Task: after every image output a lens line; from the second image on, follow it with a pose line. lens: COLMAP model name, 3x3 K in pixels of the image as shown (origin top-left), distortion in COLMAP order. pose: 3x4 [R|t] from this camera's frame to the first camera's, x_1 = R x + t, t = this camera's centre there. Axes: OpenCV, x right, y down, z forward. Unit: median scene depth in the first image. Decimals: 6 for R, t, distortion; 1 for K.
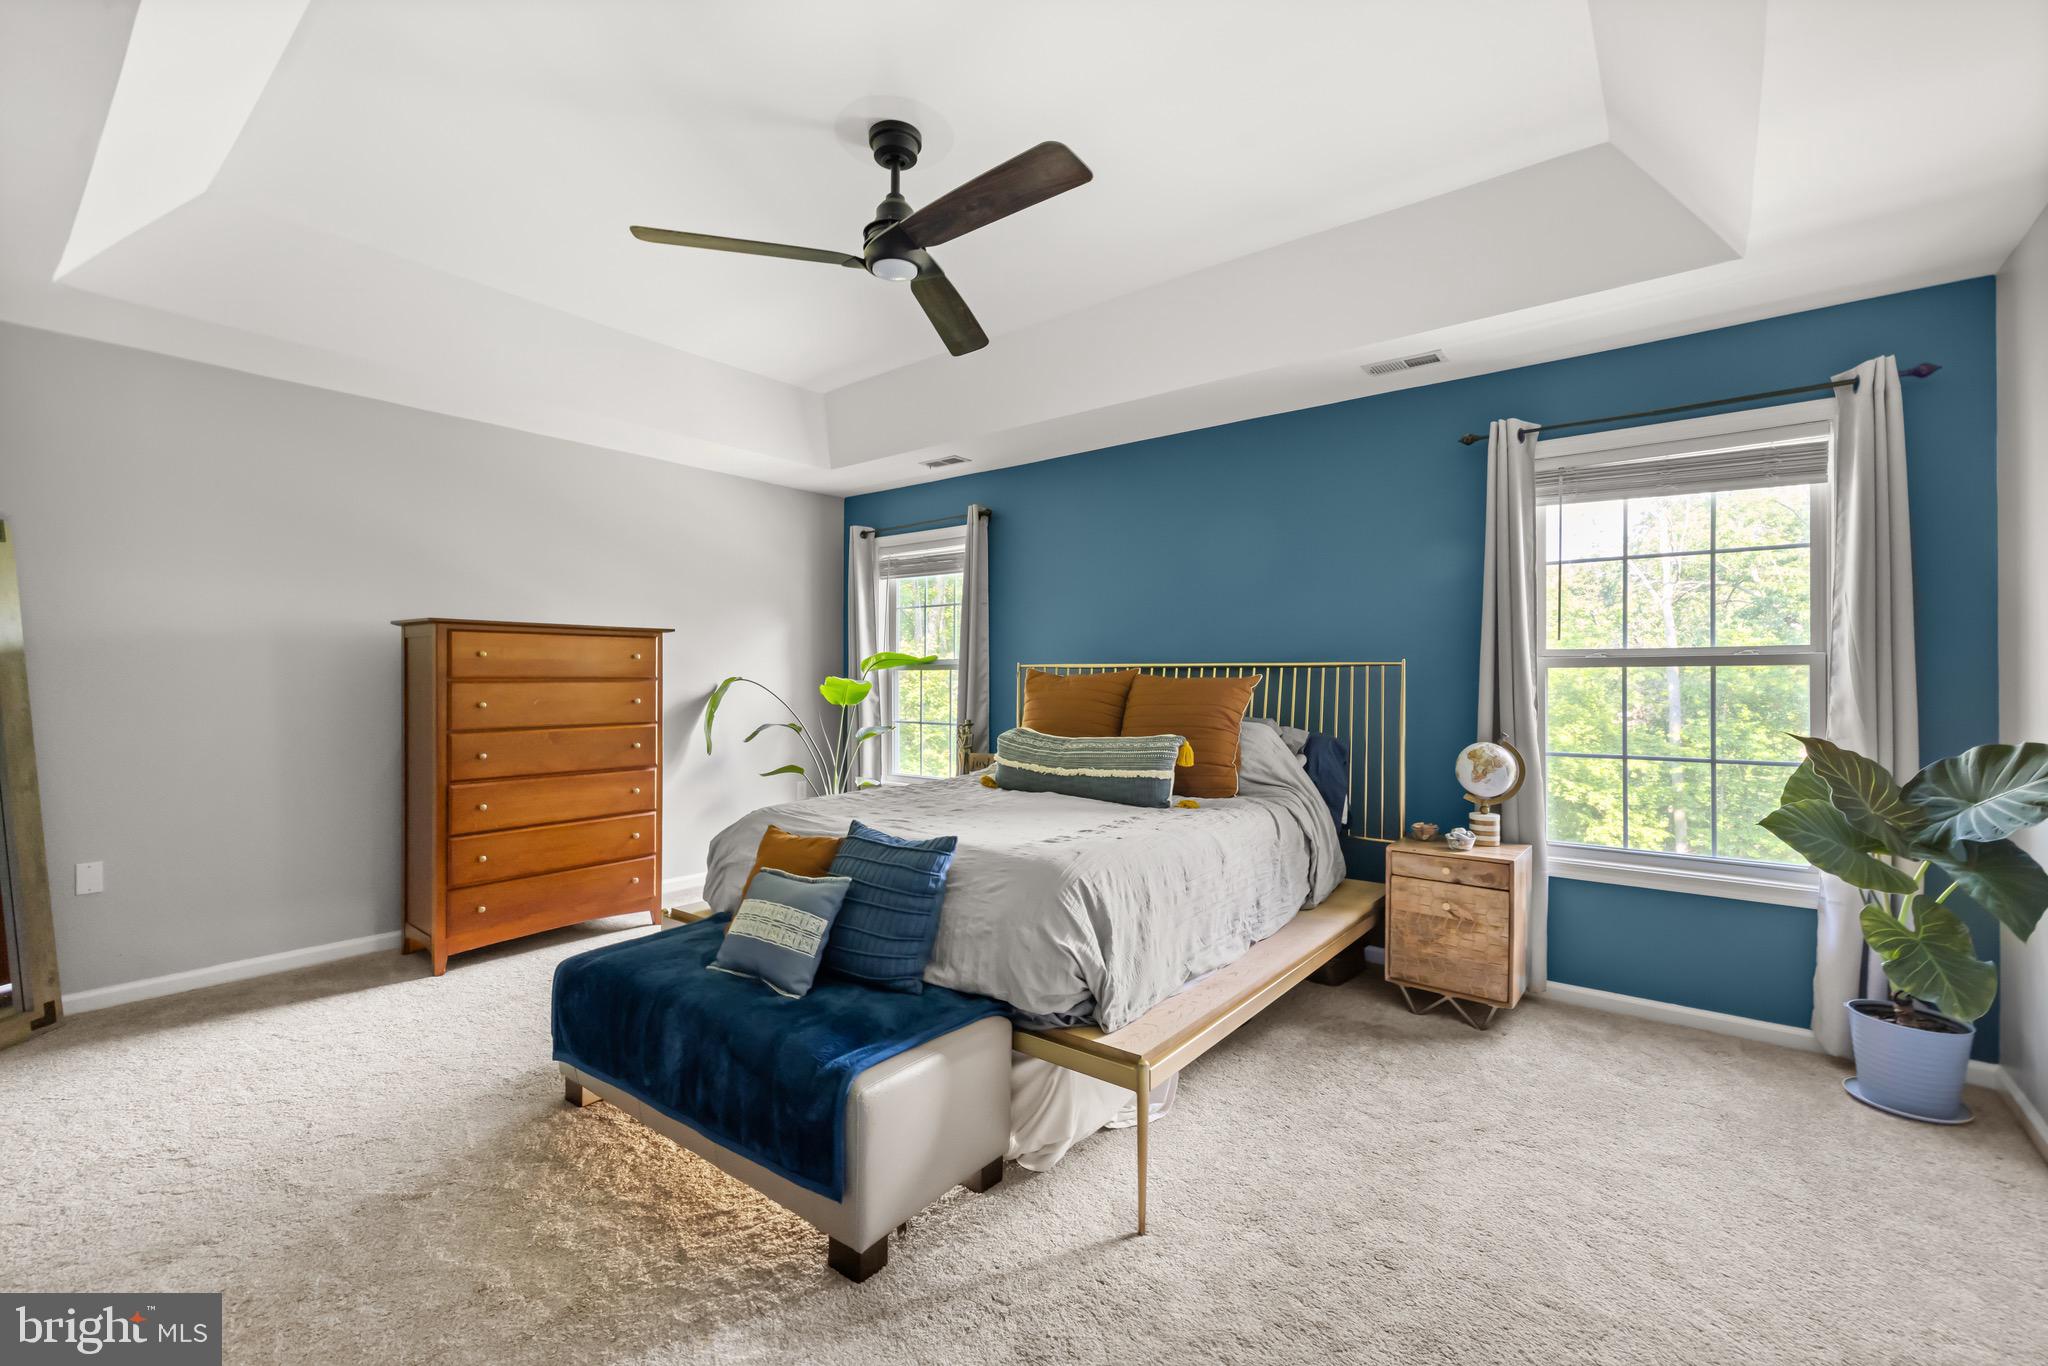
lens RADIAL K [[875.0, 0, 1016.5], [0, 875.0, 675.7], [0, 0, 1]] dist [-0.000443, 0.000147]
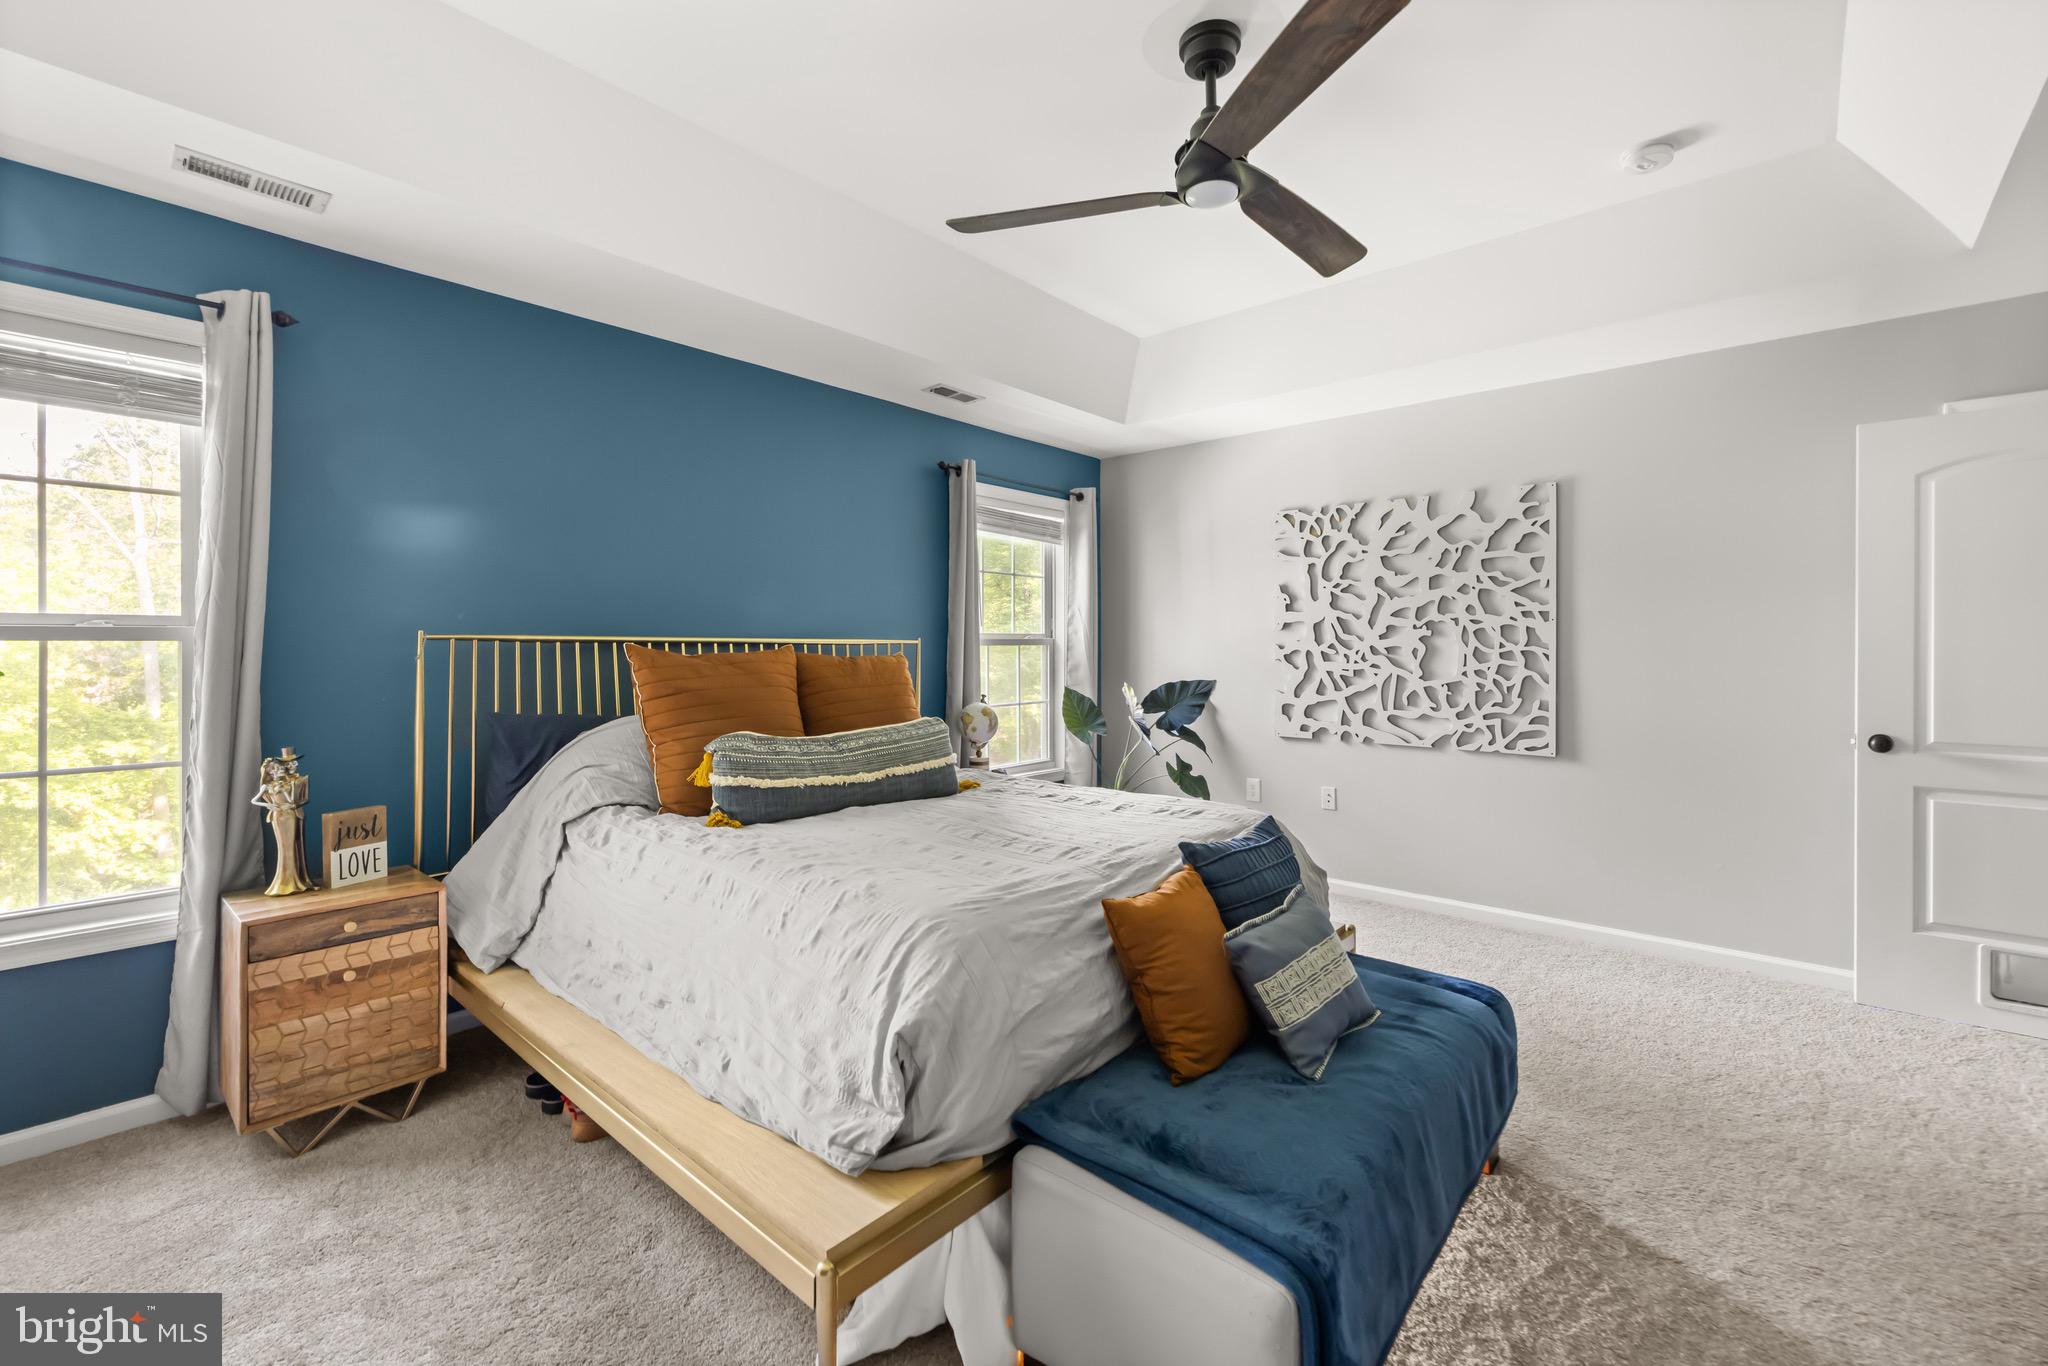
lens RADIAL K [[870.5, 0, 1030.4], [0, 870.5, 644.9], [0, 0, 1]] dist [-0.003074, -0.000161]
pose [[0.032981, 0.004002, 0.999448, -0.741812], [0.001351, 0.999991, -0.004049, -0.005553], [-0.999455, 0.001484, 0.032976, 0.847778]]
